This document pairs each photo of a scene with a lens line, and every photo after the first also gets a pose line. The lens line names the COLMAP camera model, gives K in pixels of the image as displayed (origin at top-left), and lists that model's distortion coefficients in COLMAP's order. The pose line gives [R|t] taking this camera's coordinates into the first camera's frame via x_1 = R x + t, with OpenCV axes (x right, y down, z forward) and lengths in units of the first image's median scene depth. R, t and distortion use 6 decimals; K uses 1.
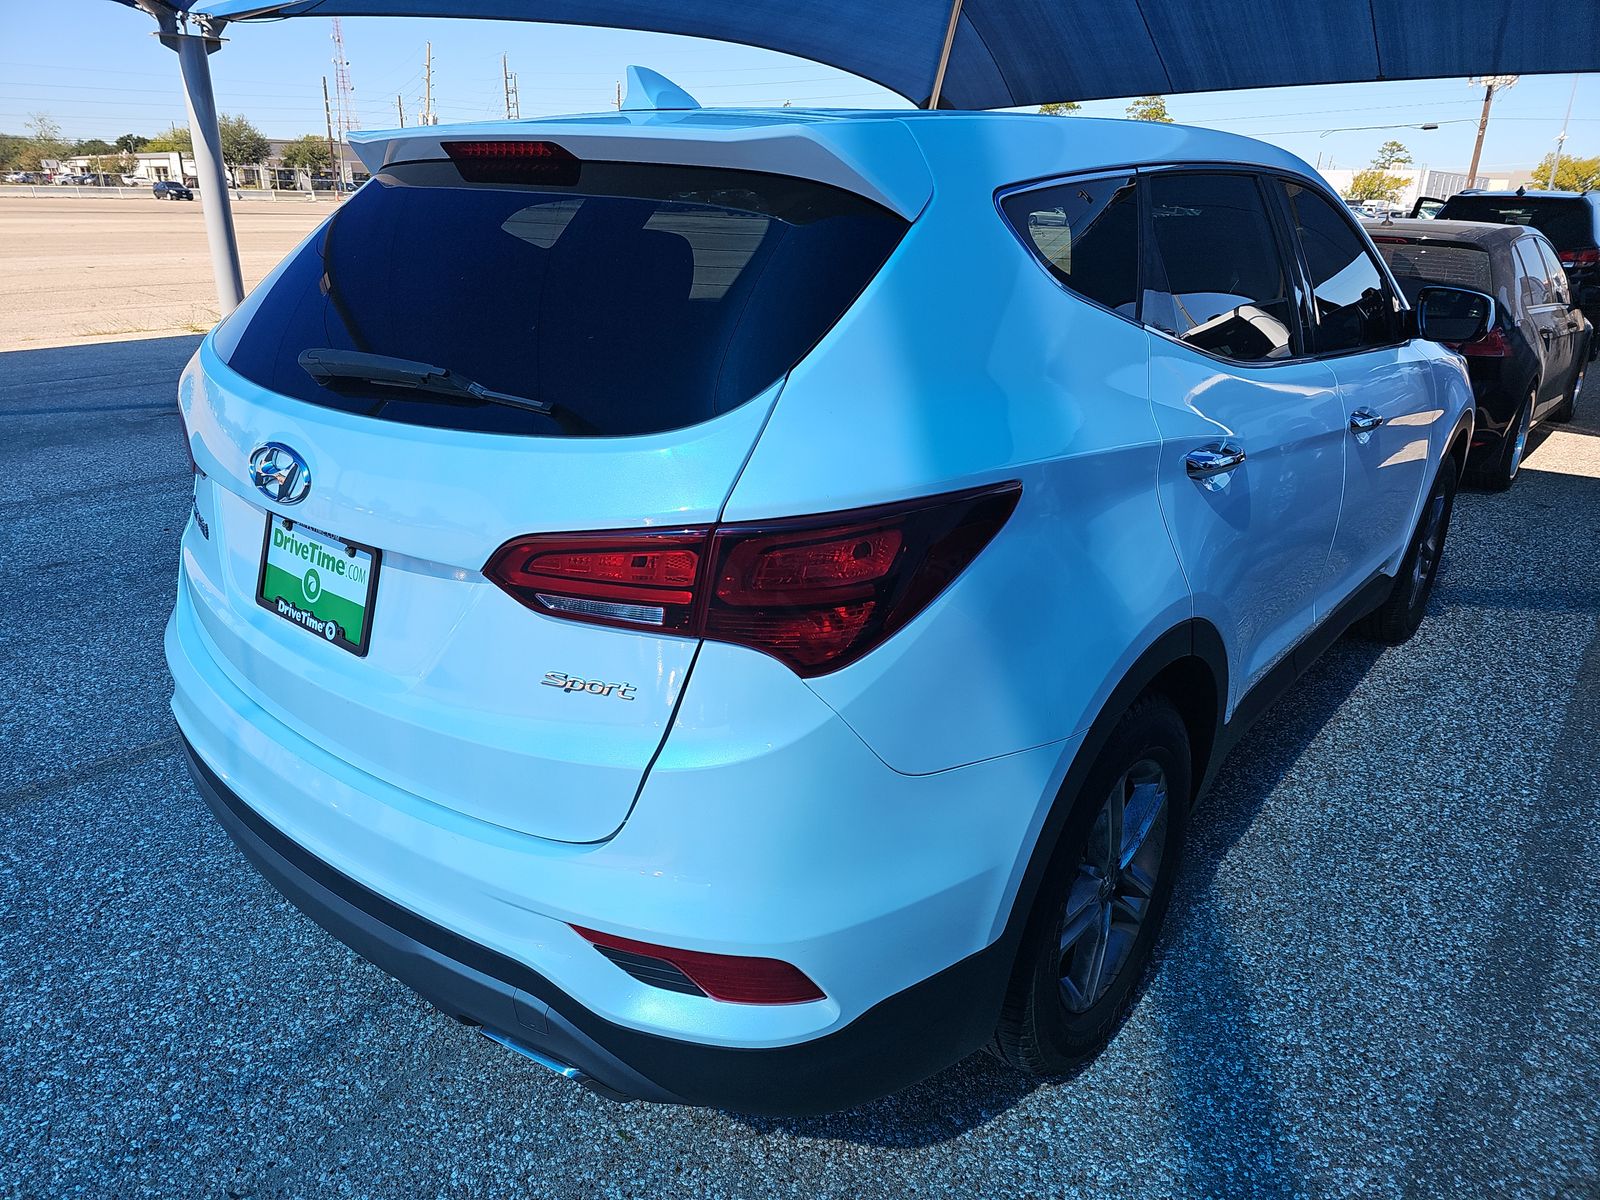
lens RADIAL K [[1071.7, 0, 715.2], [0, 1071.7, 592.3], [0, 0, 1]] dist [-0.000703, -0.003096]
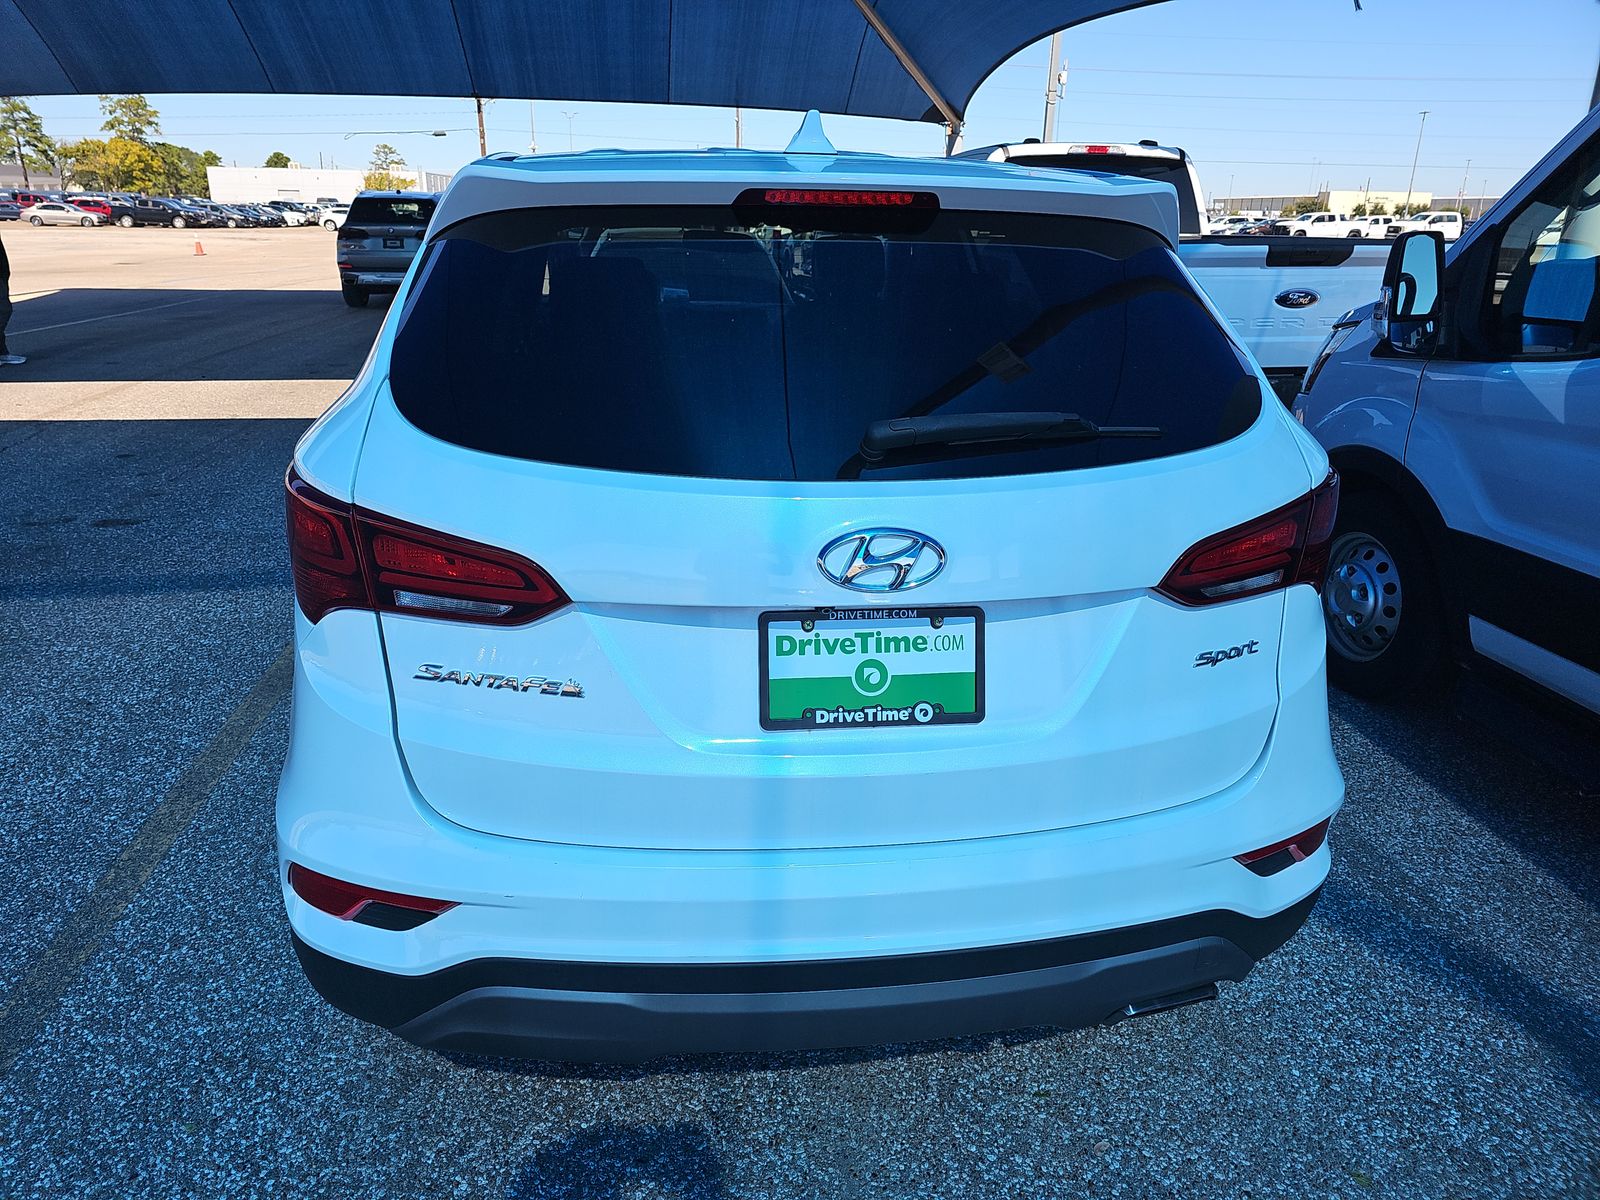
lens RADIAL K [[1090.4, 0, 790.4], [0, 1090.4, 593.9], [0, 0, 1]] dist [0.047849, -0.046551]
pose [[0.648437, -0.248298, 0.719637, -1.056394], [0.254674, 0.961600, 0.102307, -0.184678], [-0.717406, 0.116933, 0.686772, 0.400675]]
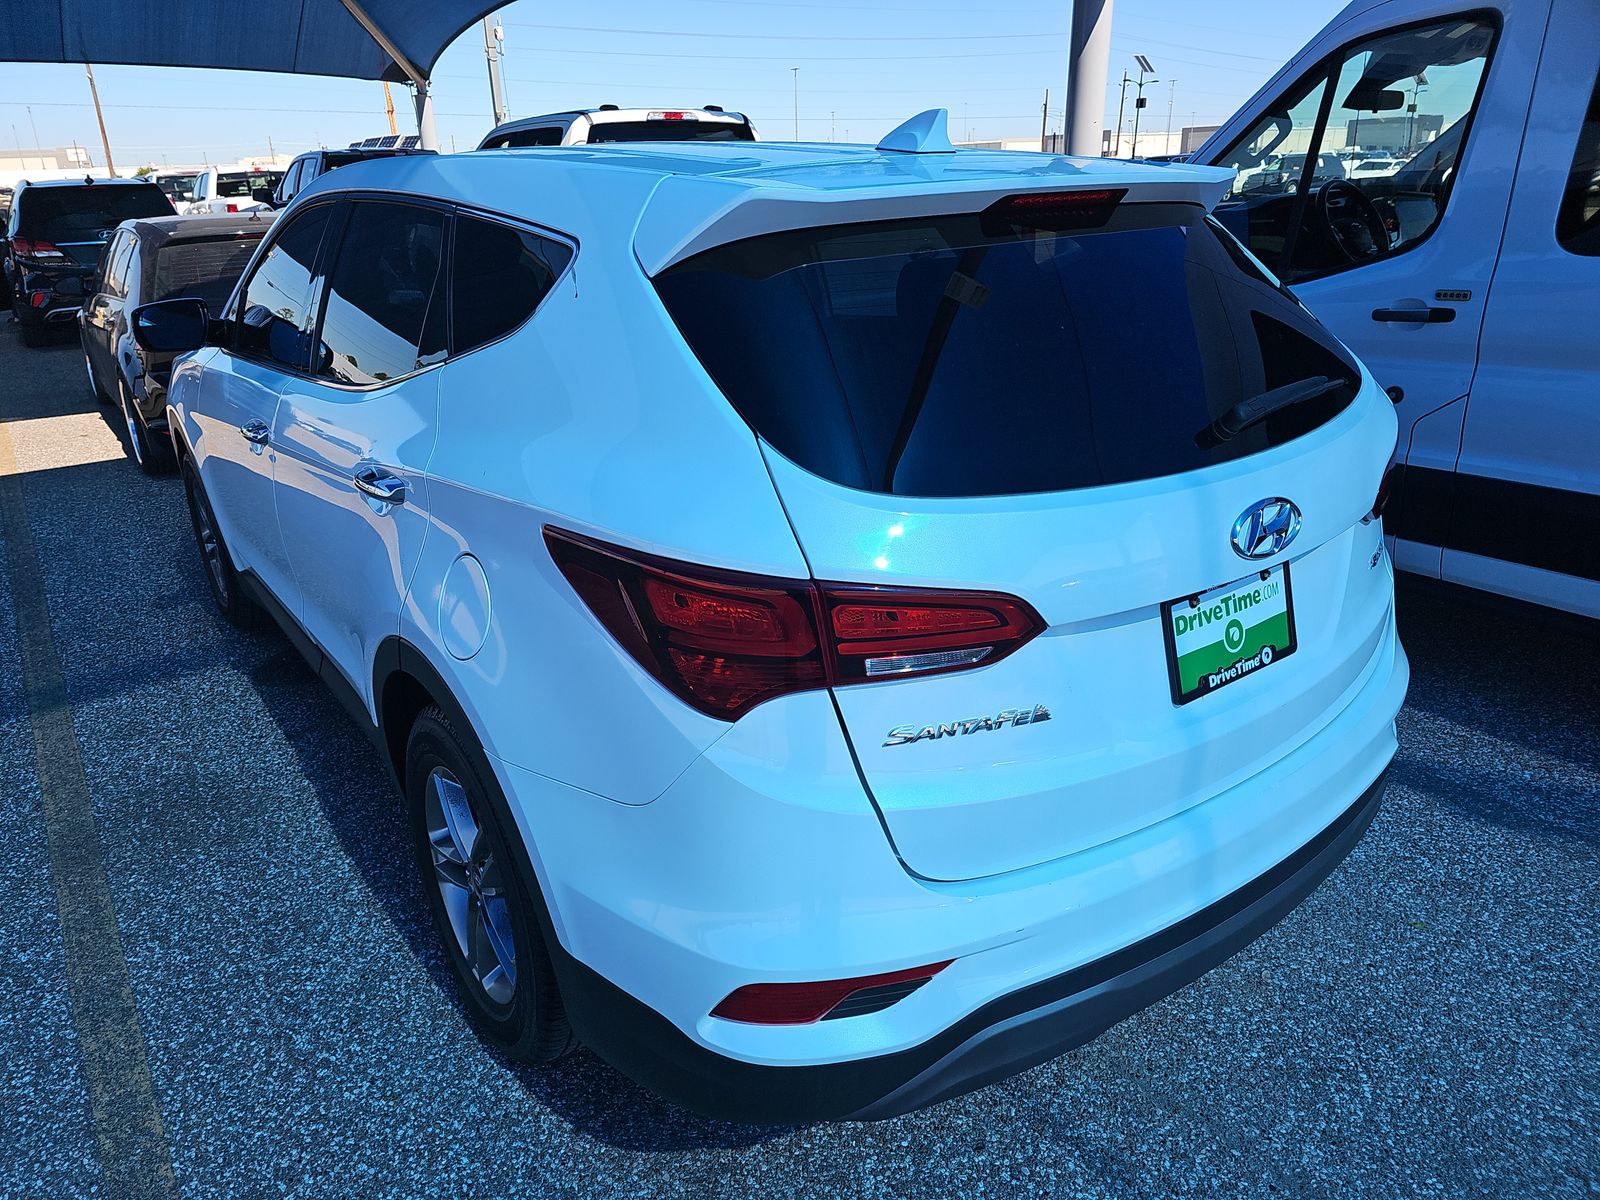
lens RADIAL K [[1086.0, 0, 831.9], [0, 1086.0, 624.4], [0, 0, 1]] dist [0.004258, -0.001244]
pose [[0.185240, -0.390545, 0.901754, -1.356899], [0.360768, 0.880587, 0.307268, -0.465209], [-0.914075, 0.268406, 0.304016, 1.020224]]
